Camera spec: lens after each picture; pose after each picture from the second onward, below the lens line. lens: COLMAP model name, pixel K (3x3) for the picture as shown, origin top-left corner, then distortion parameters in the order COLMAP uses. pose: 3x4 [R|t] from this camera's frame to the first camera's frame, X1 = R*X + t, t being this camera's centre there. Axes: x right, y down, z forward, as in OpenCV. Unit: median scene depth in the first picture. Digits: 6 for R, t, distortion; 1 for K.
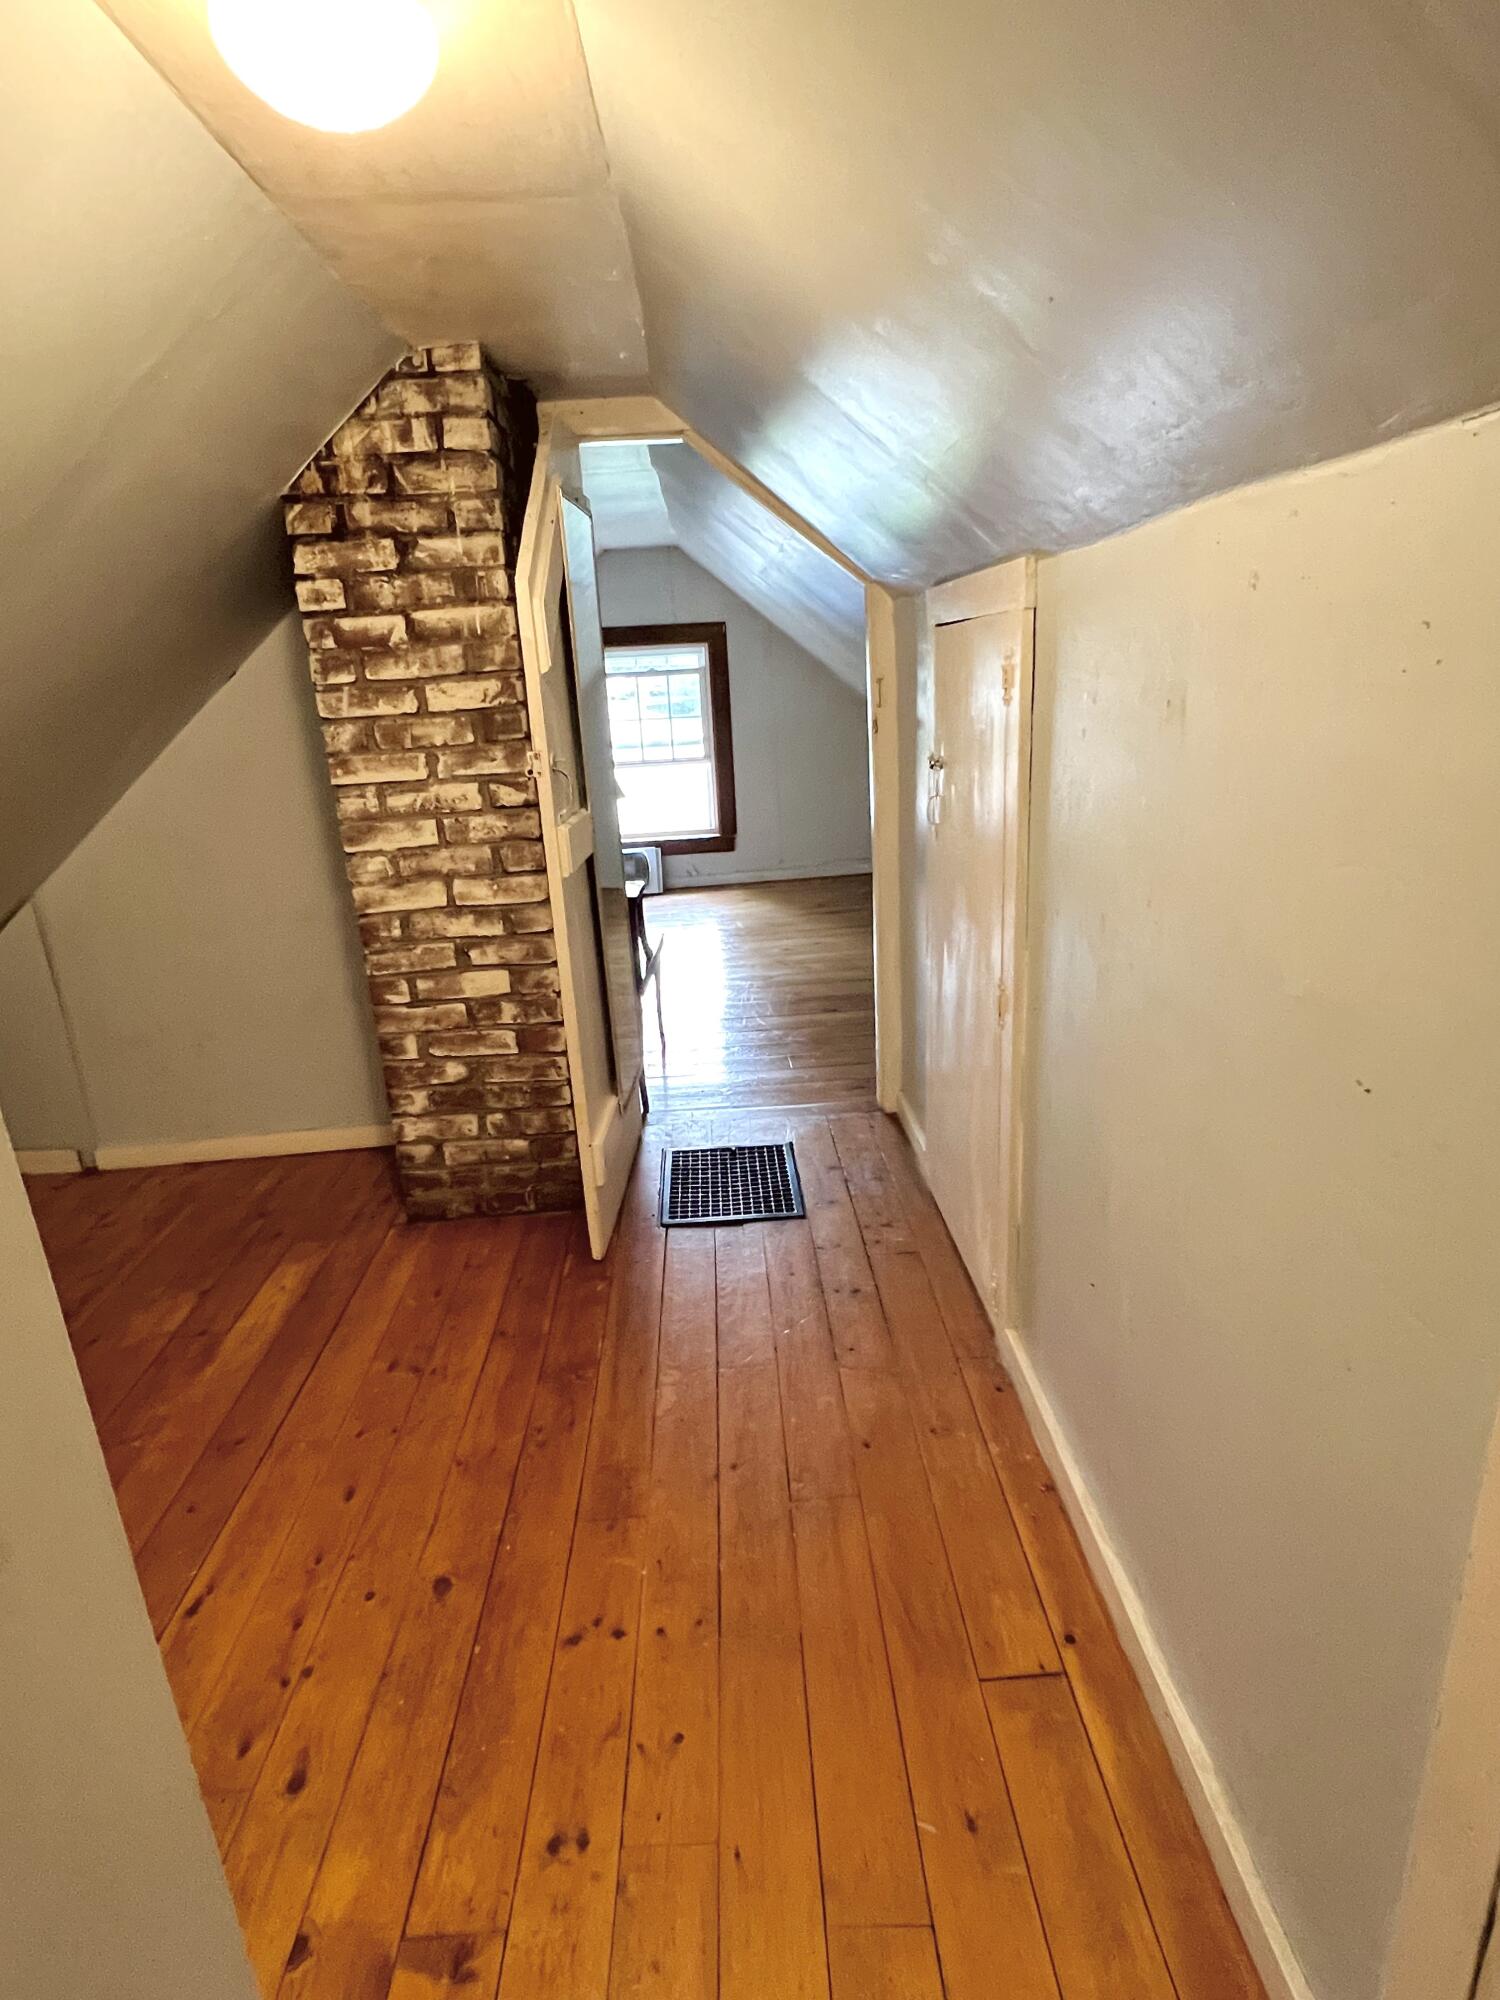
lens RADIAL K [[1062.5, 0, 751.8], [0, 1062.5, 1004.7], [0, 0, 1]] dist [0.001037, 0.000017]
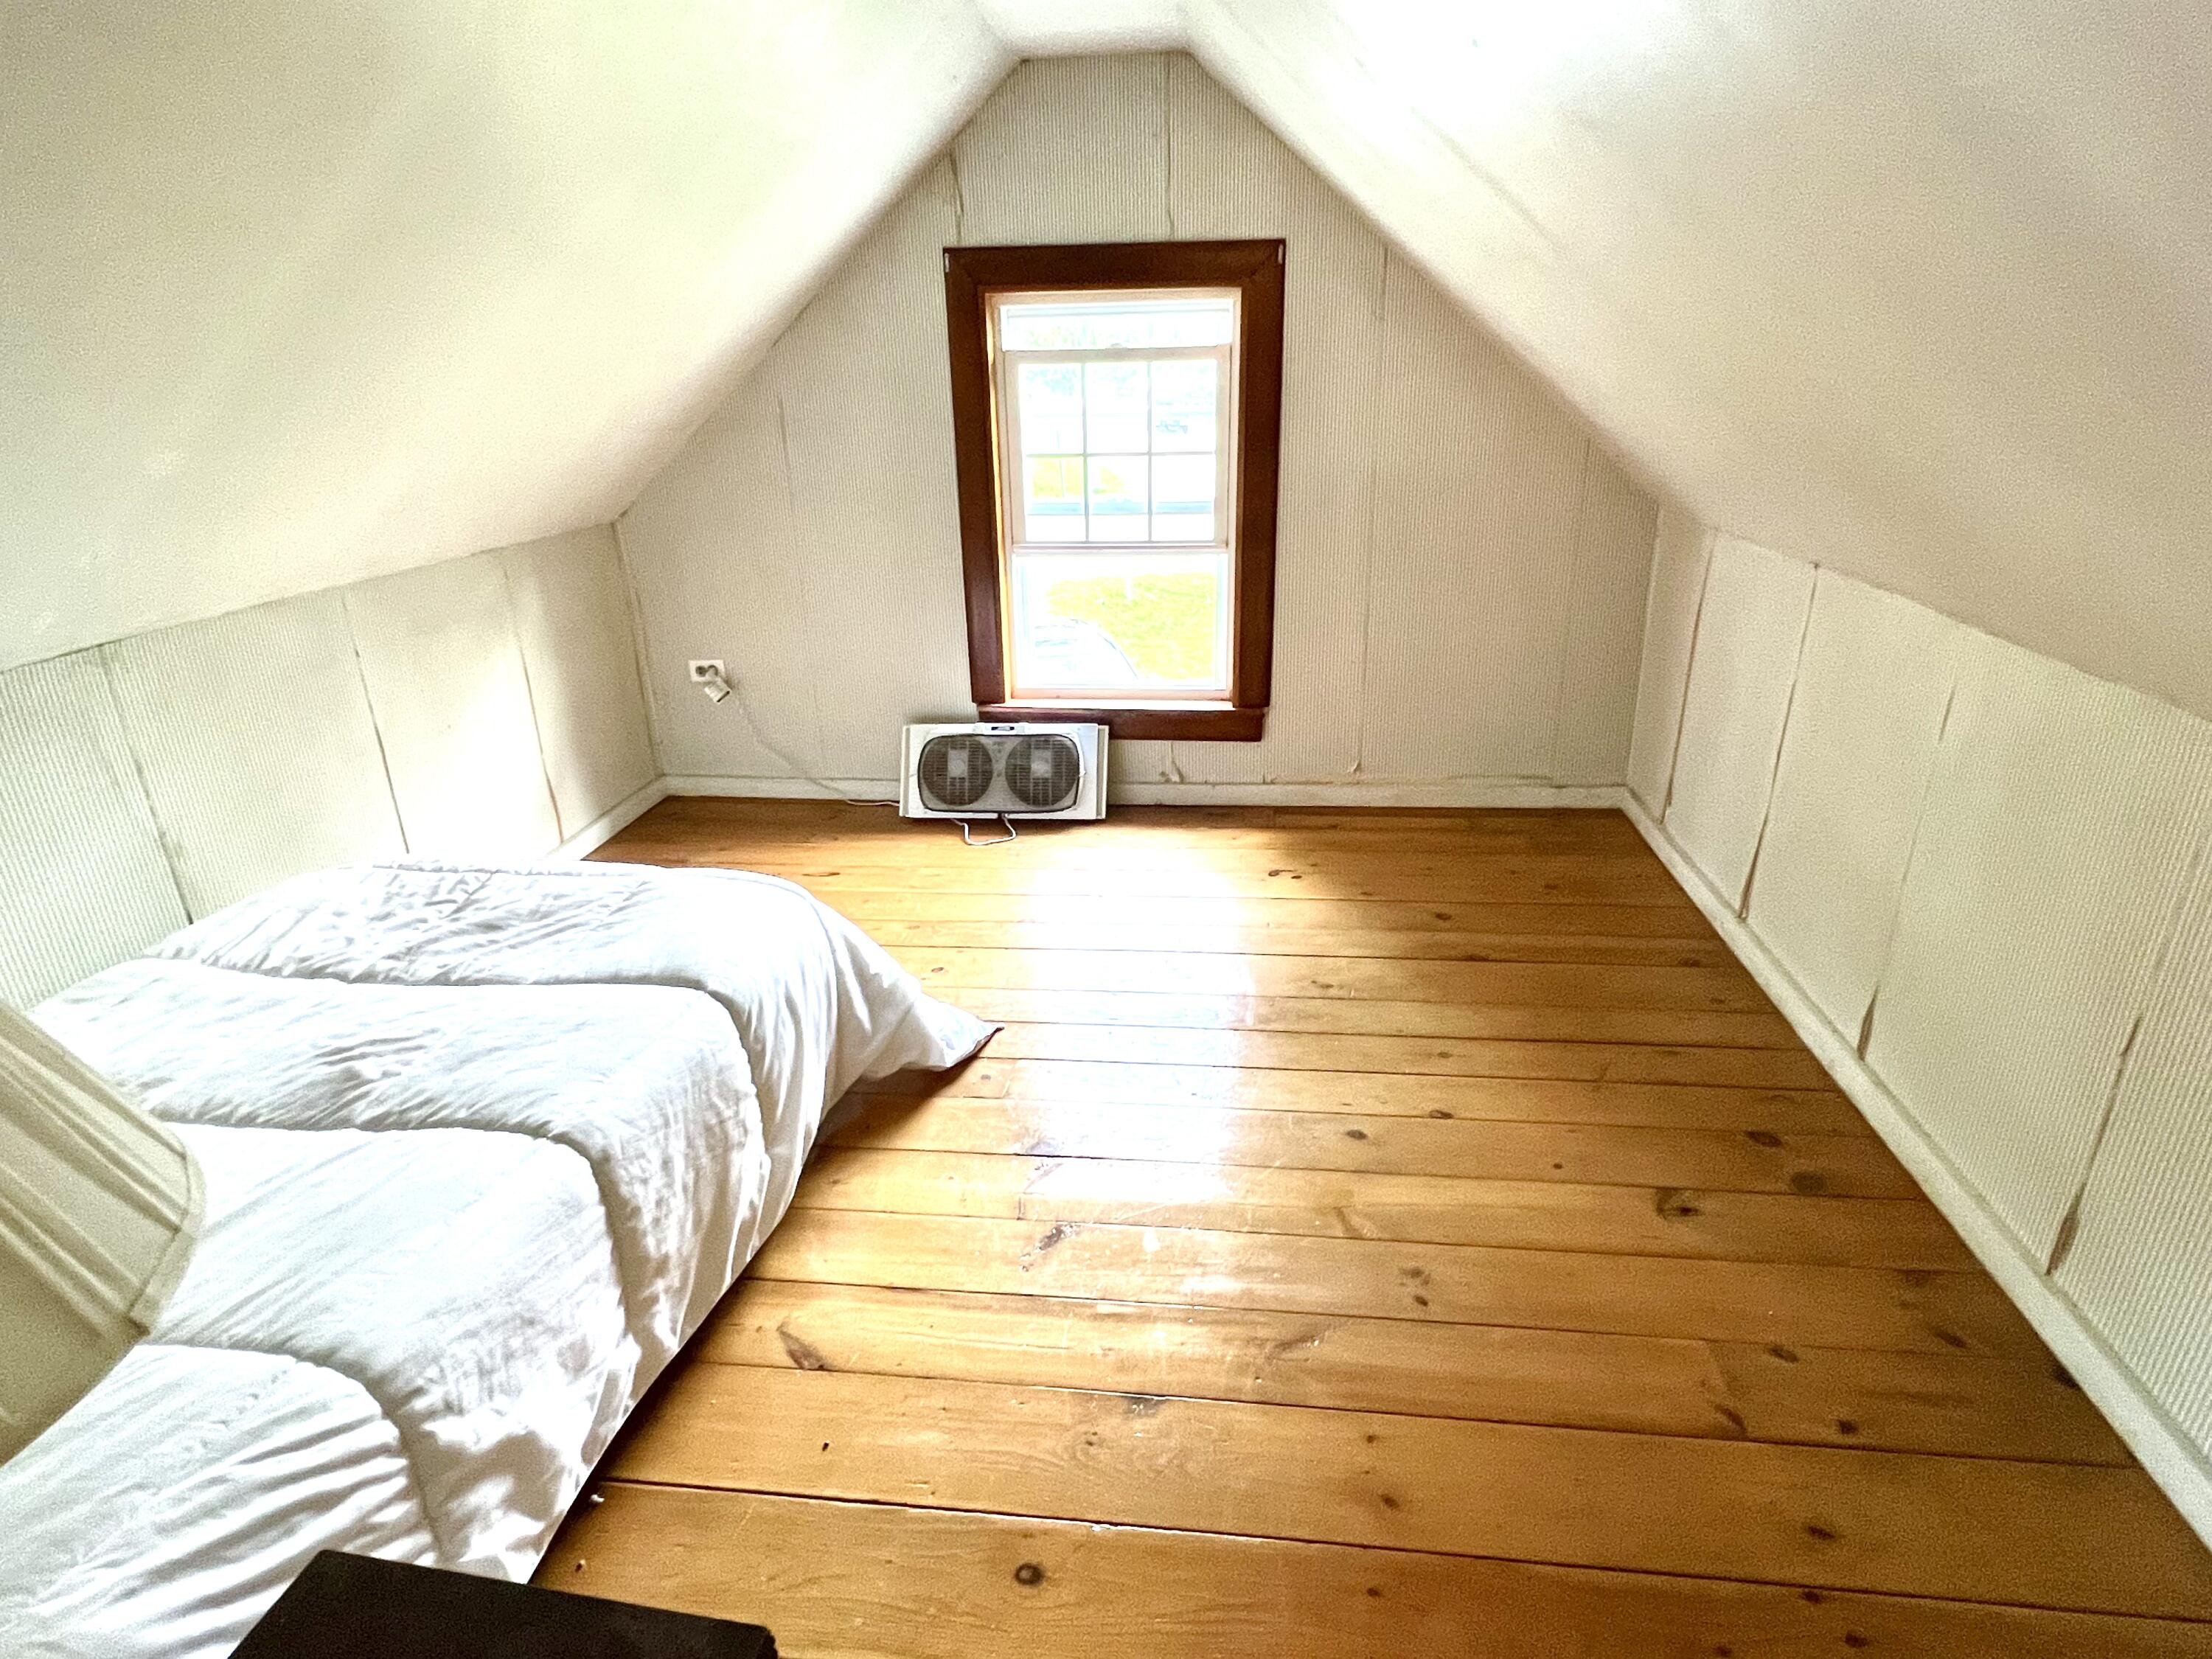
lens RADIAL K [[1175.2, 0, 1108.9], [0, 1175.2, 824.4], [0, 0, 1]] dist [0.001037, 0.000017]
pose [[0.984148, 0.092152, -0.151527, -0.000676], [-0.077662, 0.992060, 0.098927, -0.156121], [0.159441, -0.085591, 0.983490, 0.471308]]
